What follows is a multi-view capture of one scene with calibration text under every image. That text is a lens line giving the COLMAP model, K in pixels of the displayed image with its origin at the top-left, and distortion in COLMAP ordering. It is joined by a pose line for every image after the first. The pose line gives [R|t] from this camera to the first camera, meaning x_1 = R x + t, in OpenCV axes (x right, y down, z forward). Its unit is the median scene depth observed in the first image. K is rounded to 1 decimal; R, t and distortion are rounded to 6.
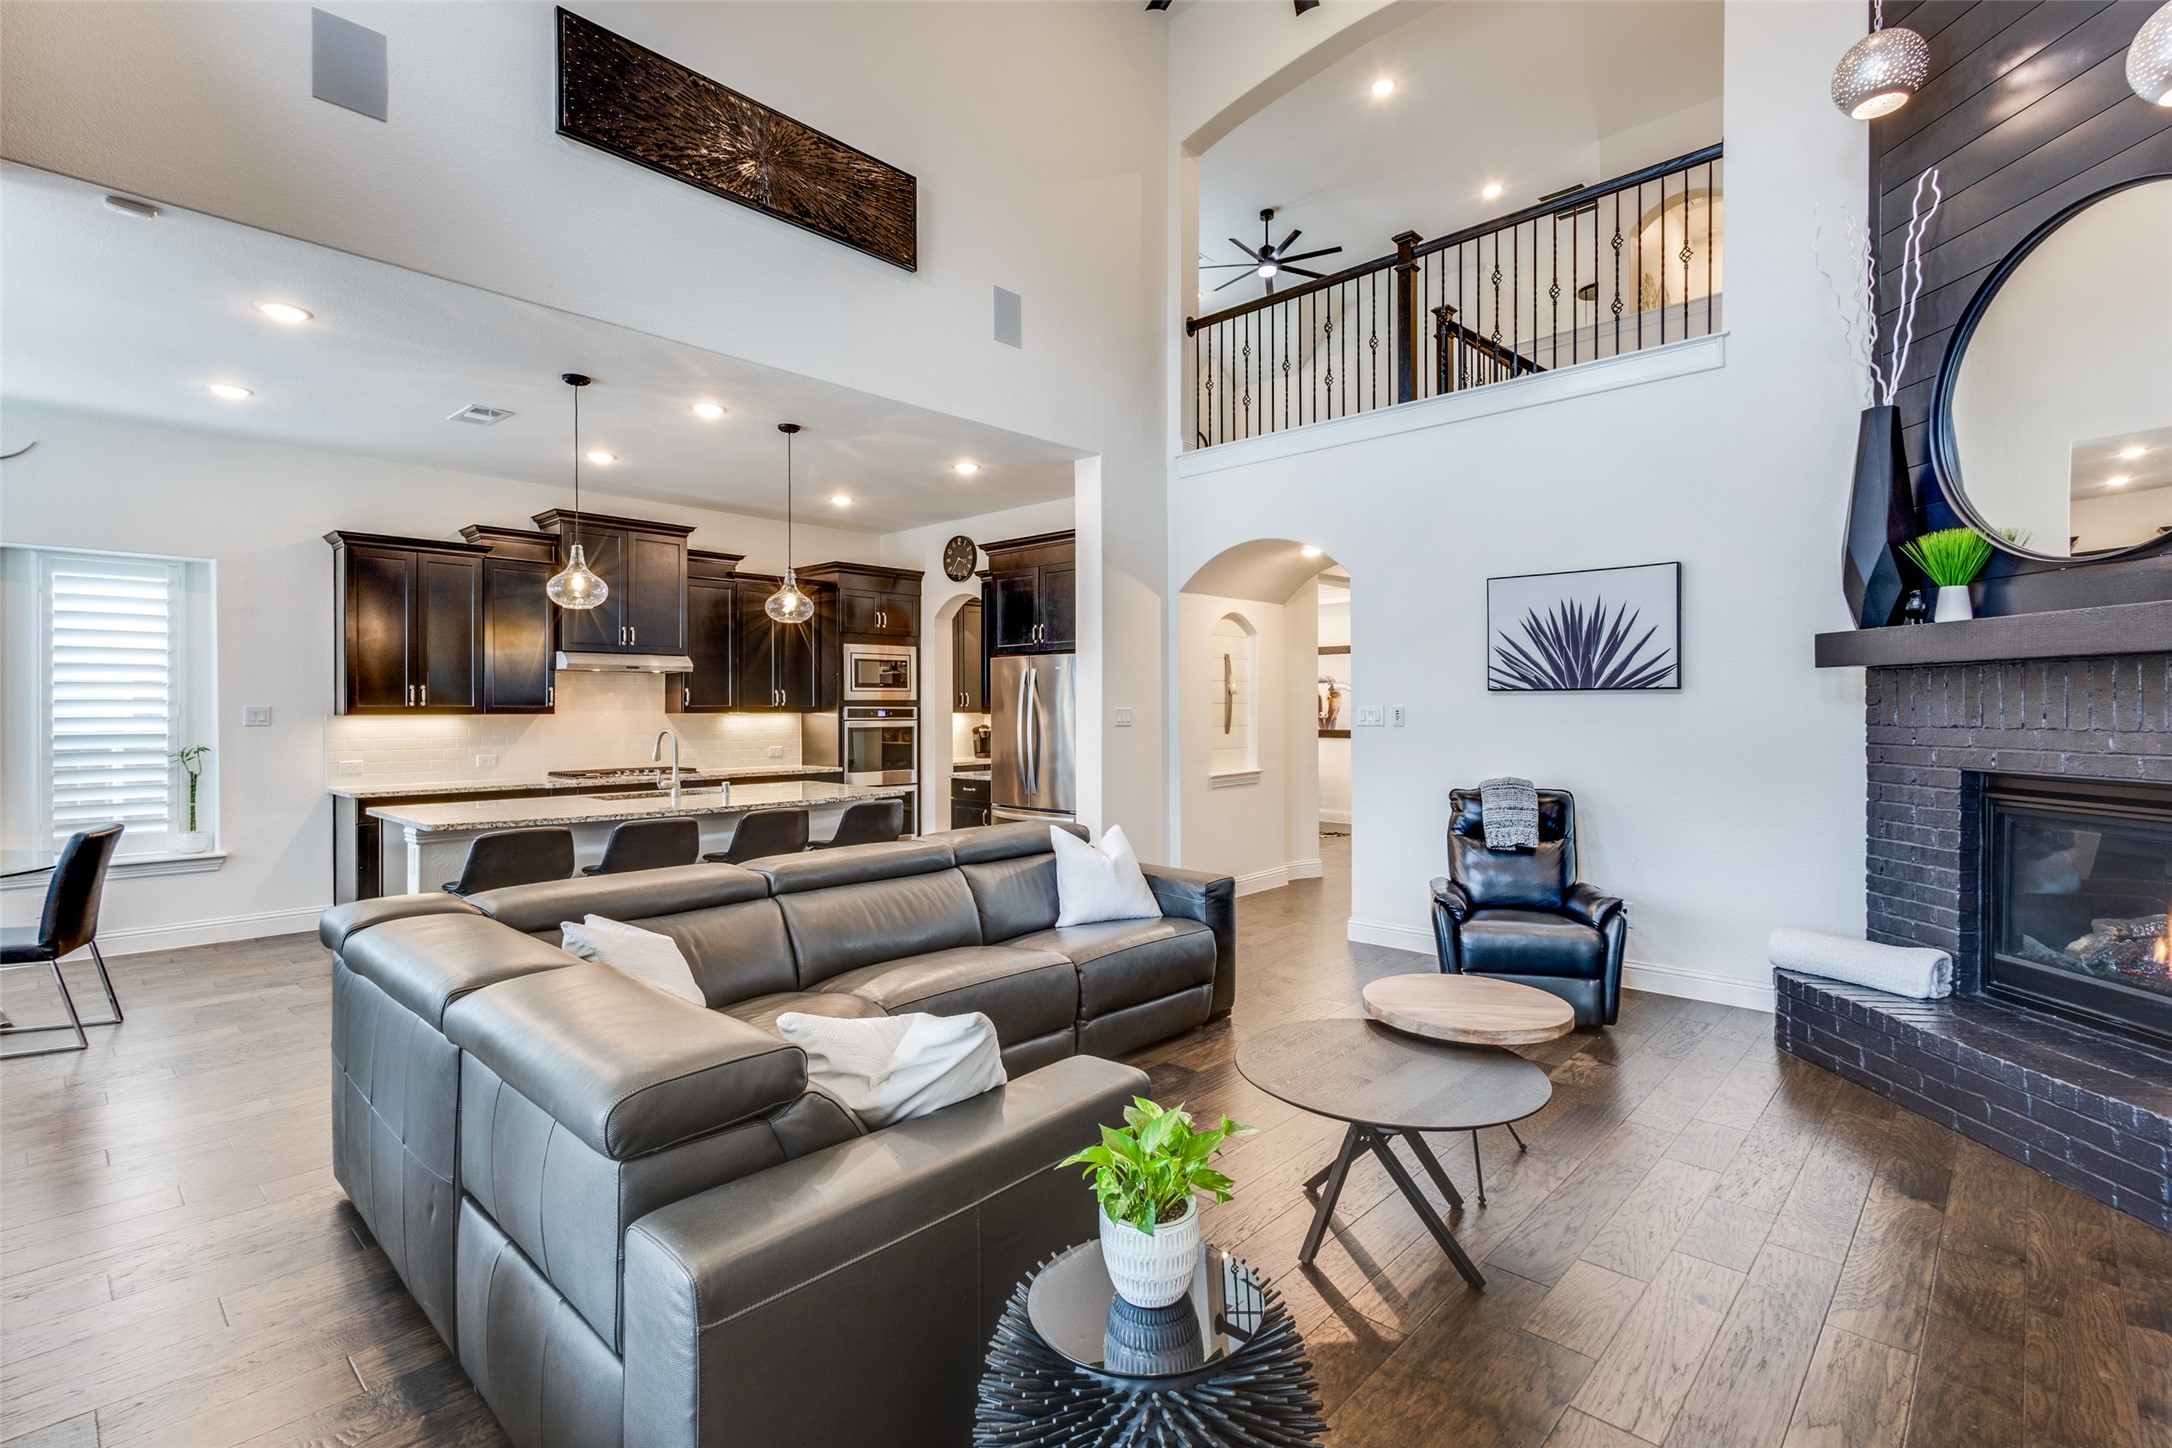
lens RADIAL K [[996.6, 0, 1090.0], [0, 996.6, 712.3], [0, 0, 1]] dist [0.008792, -0.003631]
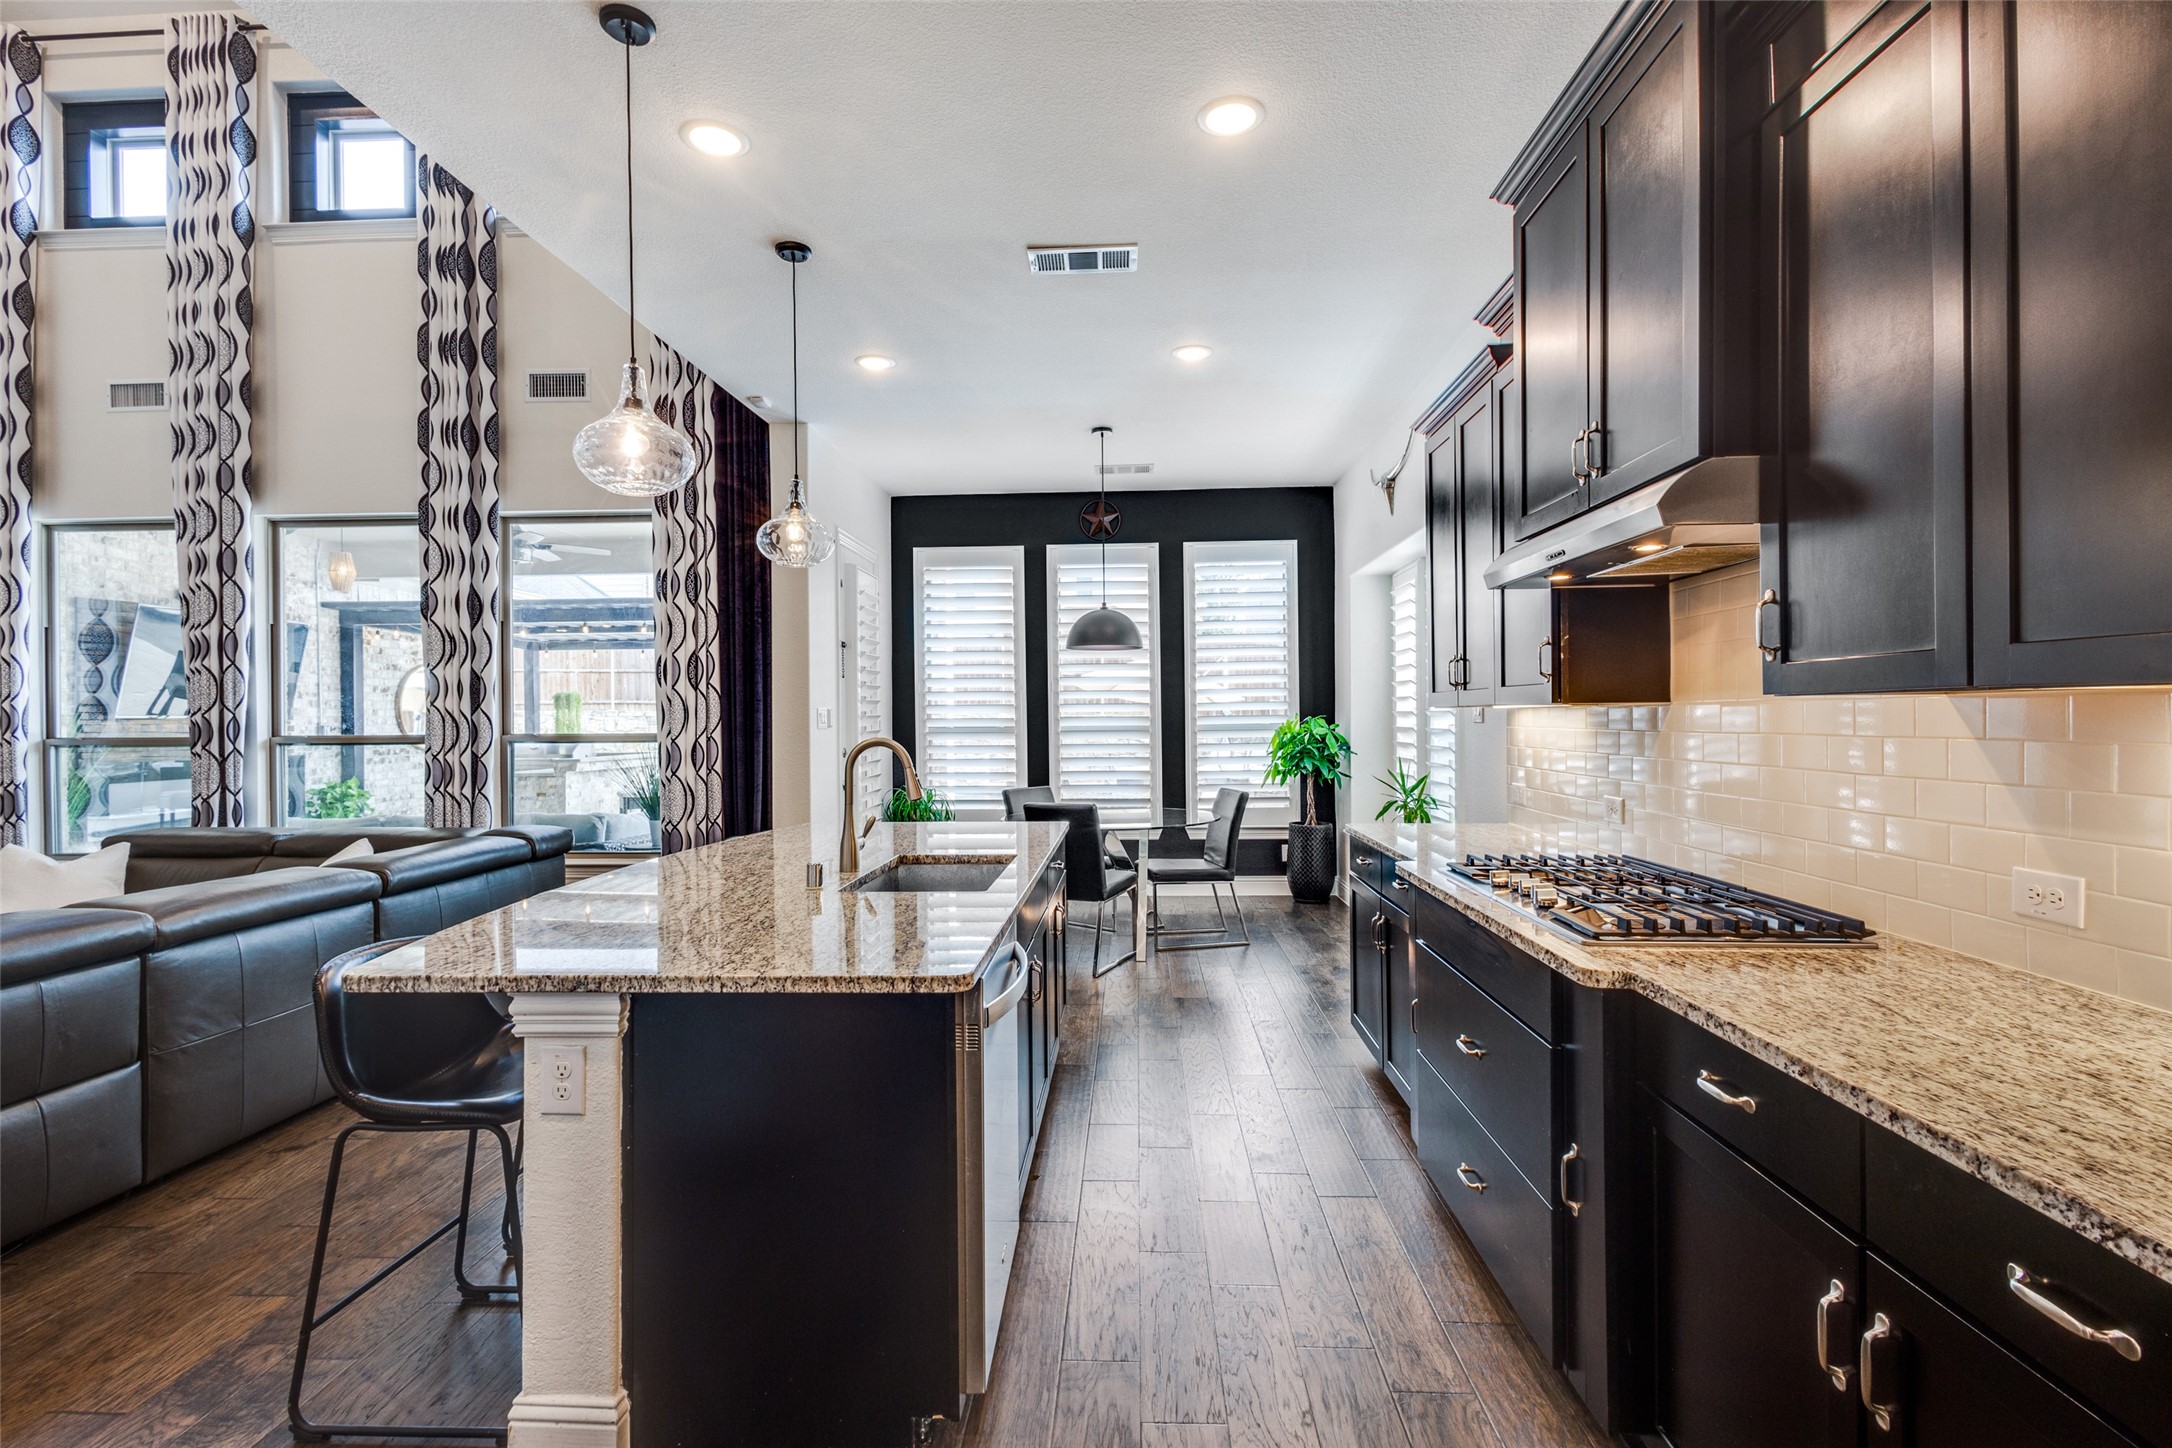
lens RADIAL K [[996.6, 0, 1082.1], [0, 996.6, 716.0], [0, 0, 1]] dist [0.008792, -0.003631]
pose [[-0.767116, 0.006542, -0.641475, -0.119200], [0.006666, 0.999975, 0.002226, 0.003967], [0.641474, -0.002569, -0.767141, 0.970750]]
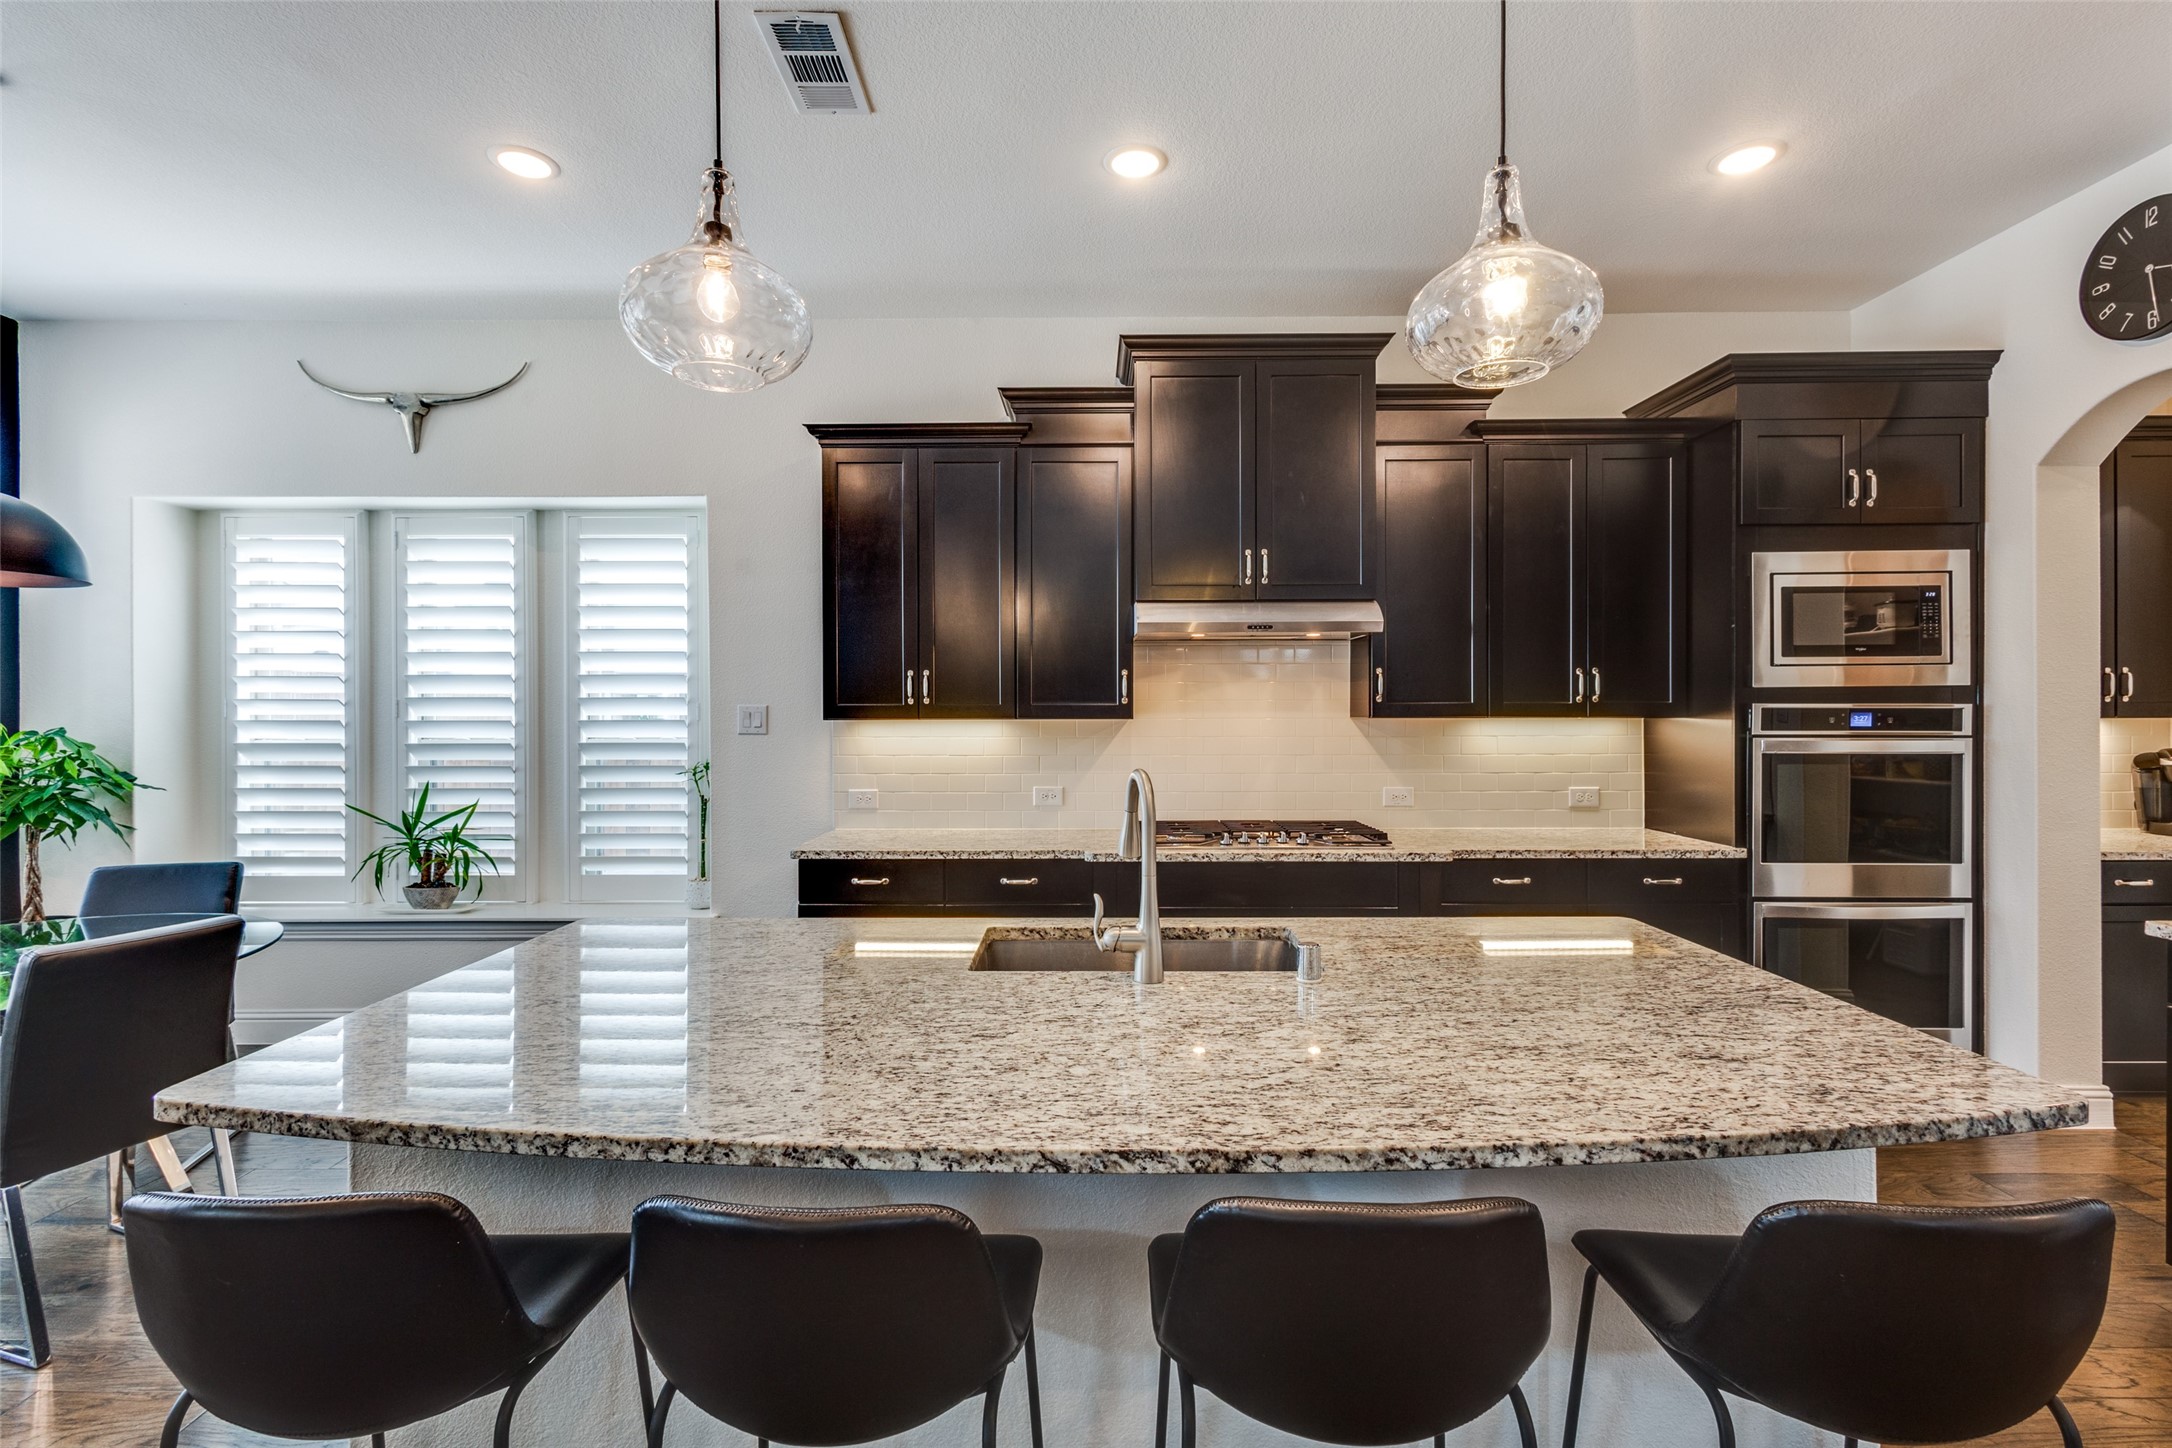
lens RADIAL K [[996.6, 0, 1083.7], [0, 996.6, 715.5], [0, 0, 1]] dist [0.008792, -0.003631]
pose [[0.674973, 0.003728, -0.737833, -0.124930], [-0.002446, 0.999993, 0.002814, -0.001078], [0.737839, -0.000094, 0.674977, 0.504342]]
